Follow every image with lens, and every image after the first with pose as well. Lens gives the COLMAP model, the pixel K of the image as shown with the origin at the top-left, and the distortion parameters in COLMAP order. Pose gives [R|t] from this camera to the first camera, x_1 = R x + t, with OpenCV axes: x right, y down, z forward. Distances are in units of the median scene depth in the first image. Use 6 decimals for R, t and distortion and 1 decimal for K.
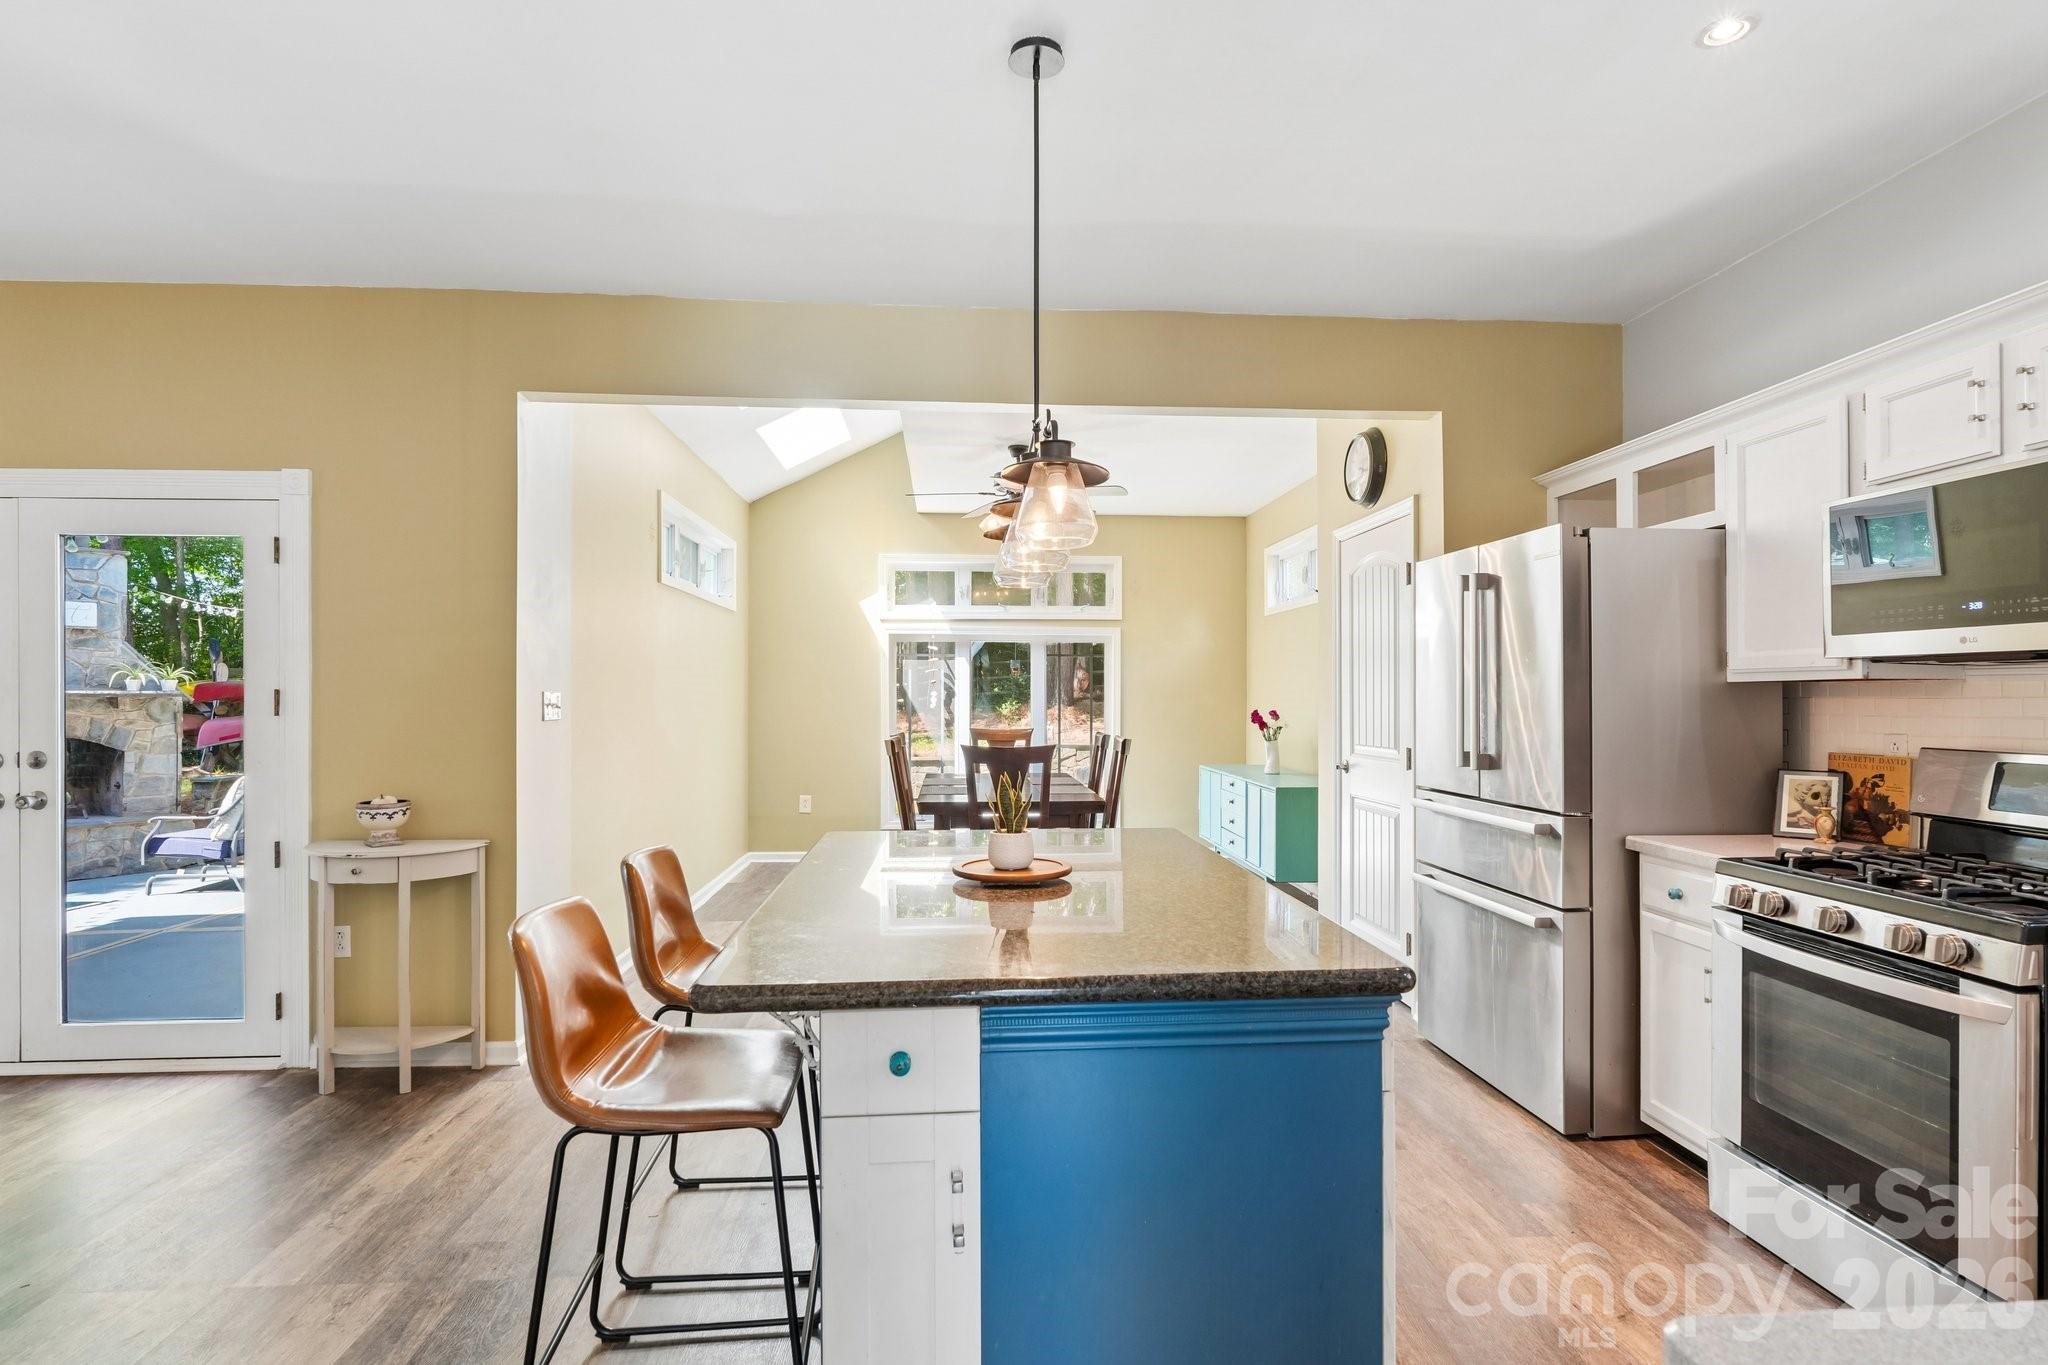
lens RADIAL K [[1014.3, 0, 1019.5], [0, 1014.3, 683.7], [0, 0, 1]] dist [0.005314, 0.001833]
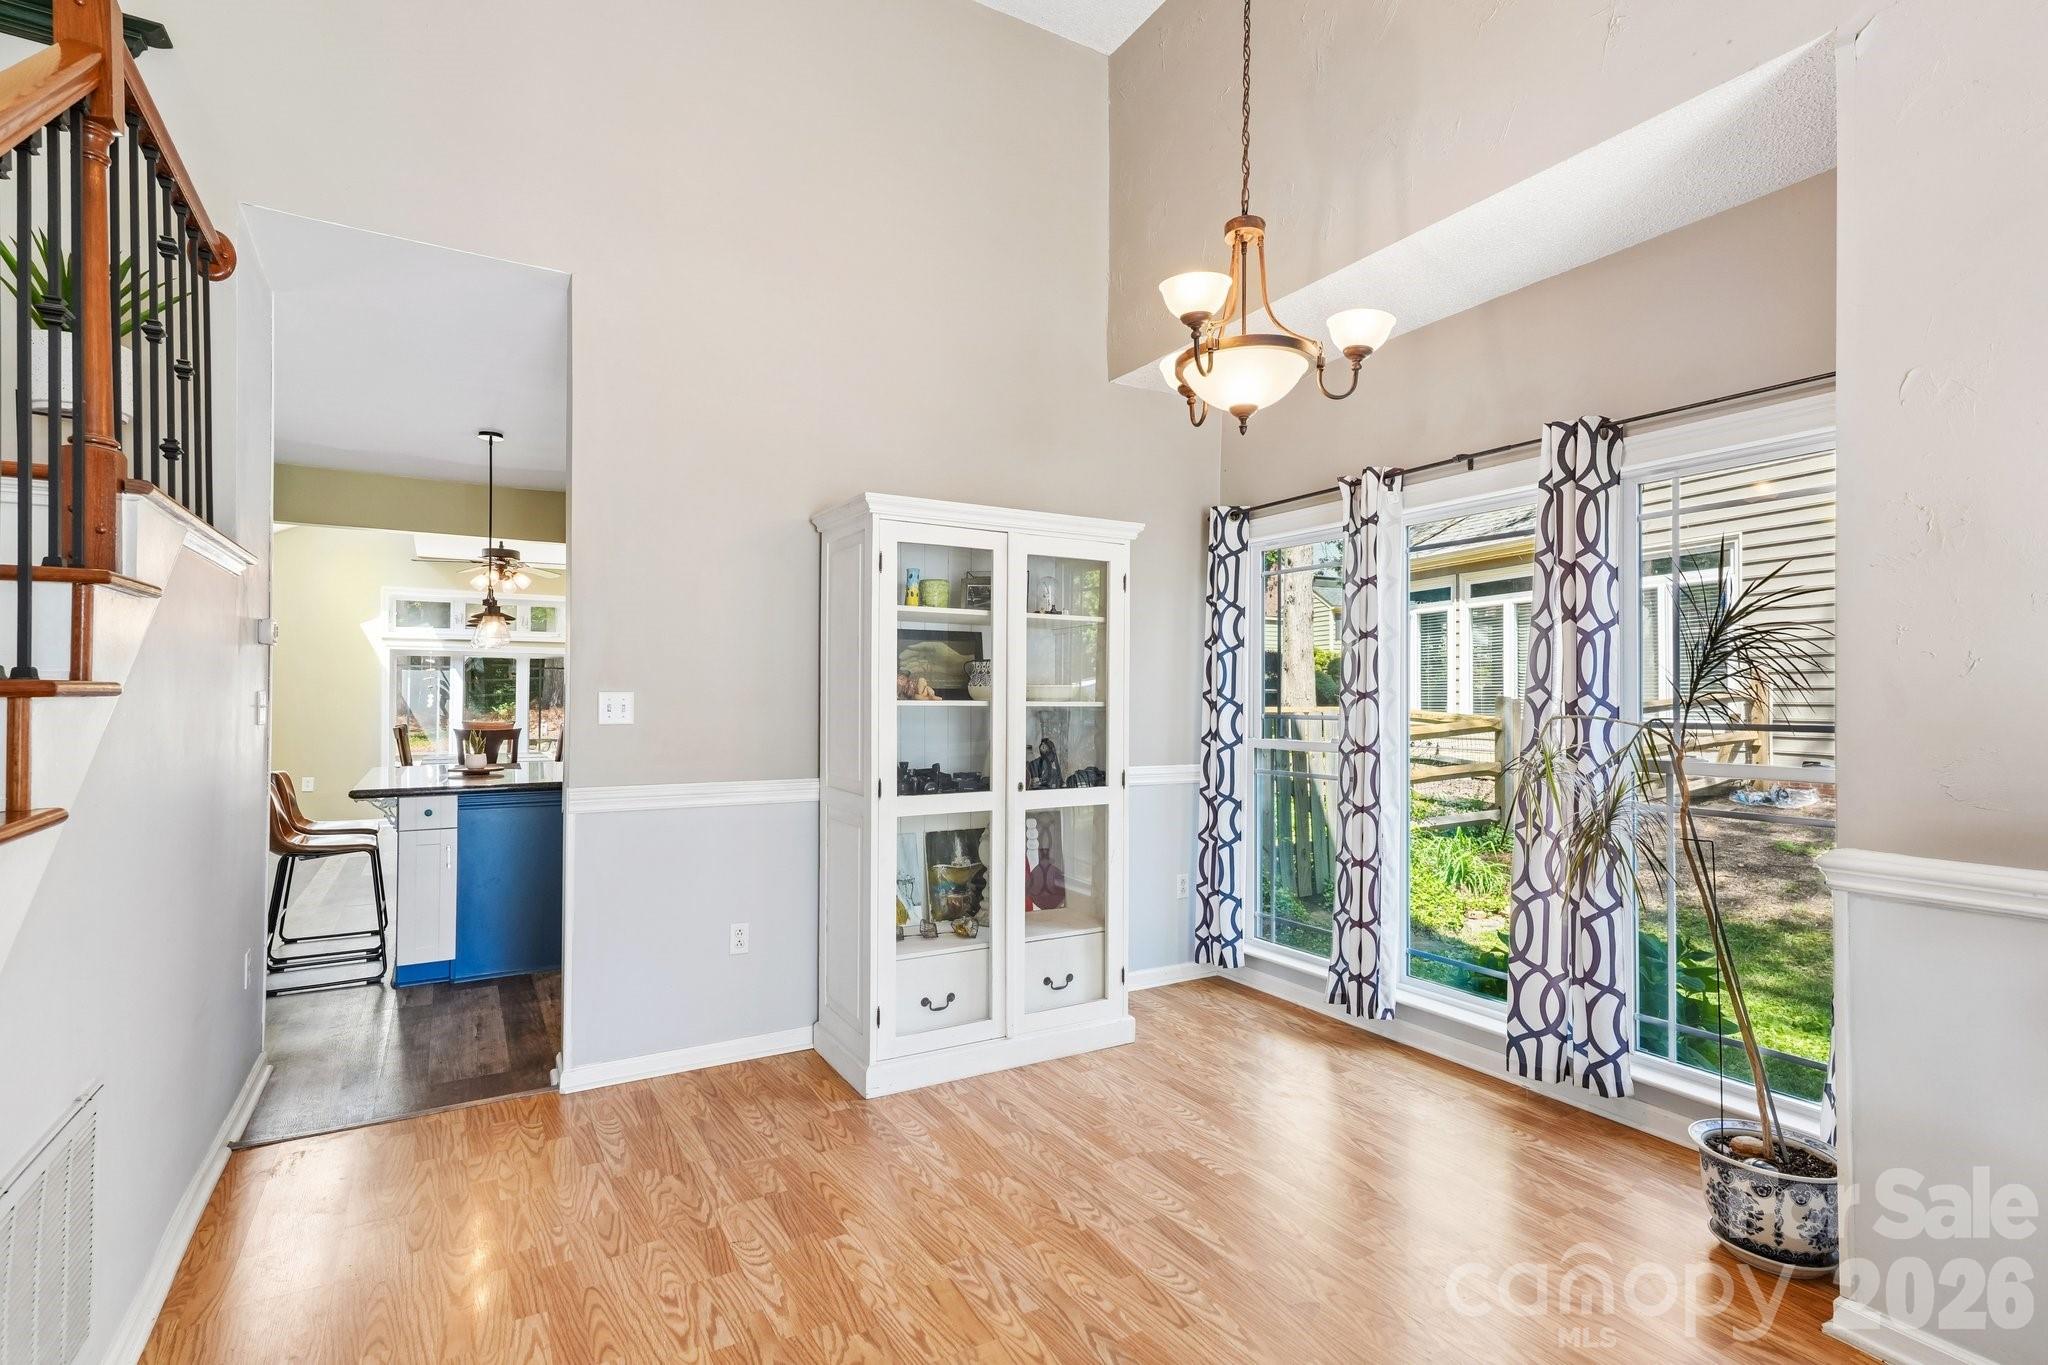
lens RADIAL K [[1014.3, 0, 1032.9], [0, 1014.3, 682.2], [0, 0, 1]] dist [0.005314, 0.001833]
pose [[0.897136, 0.009230, 0.441658, 0.033557], [-0.007019, 0.999953, -0.006638, -0.006033], [-0.441699, 0.002855, 0.897159, -0.530931]]
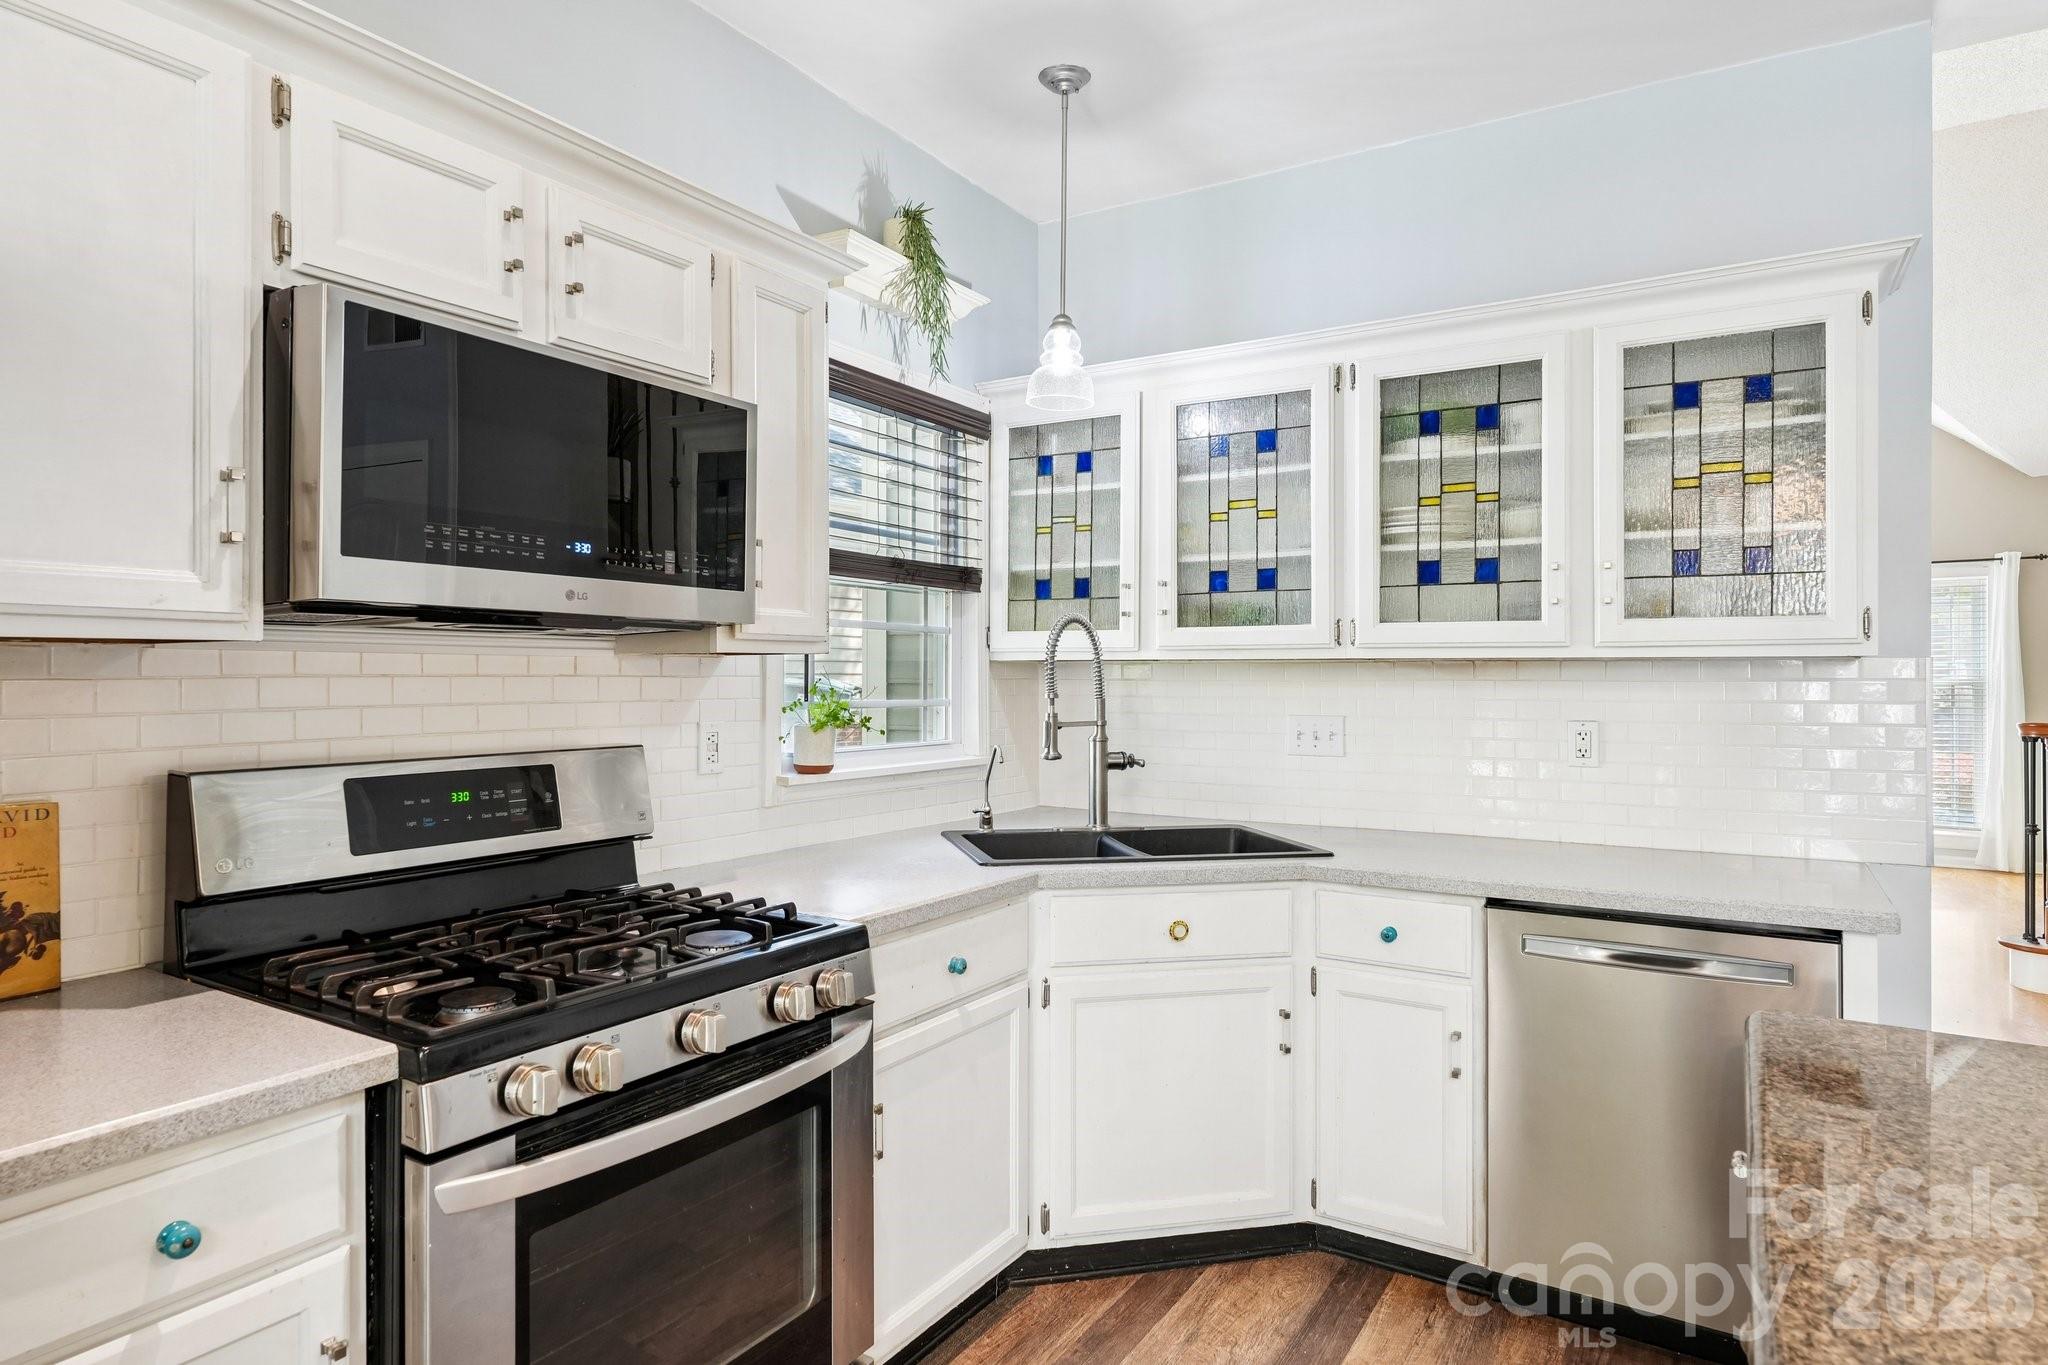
lens RADIAL K [[1146.6, 0, 1003.5], [0, 1146.6, 673.2], [0, 0, 1]] dist [0.002441, 0.002219]
pose [[-0.809154, -0.004082, 0.587583, 0.066456], [-0.010450, 0.999918, -0.007444, 0.003852], [-0.587504, -0.012164, -0.809130, 0.422615]]
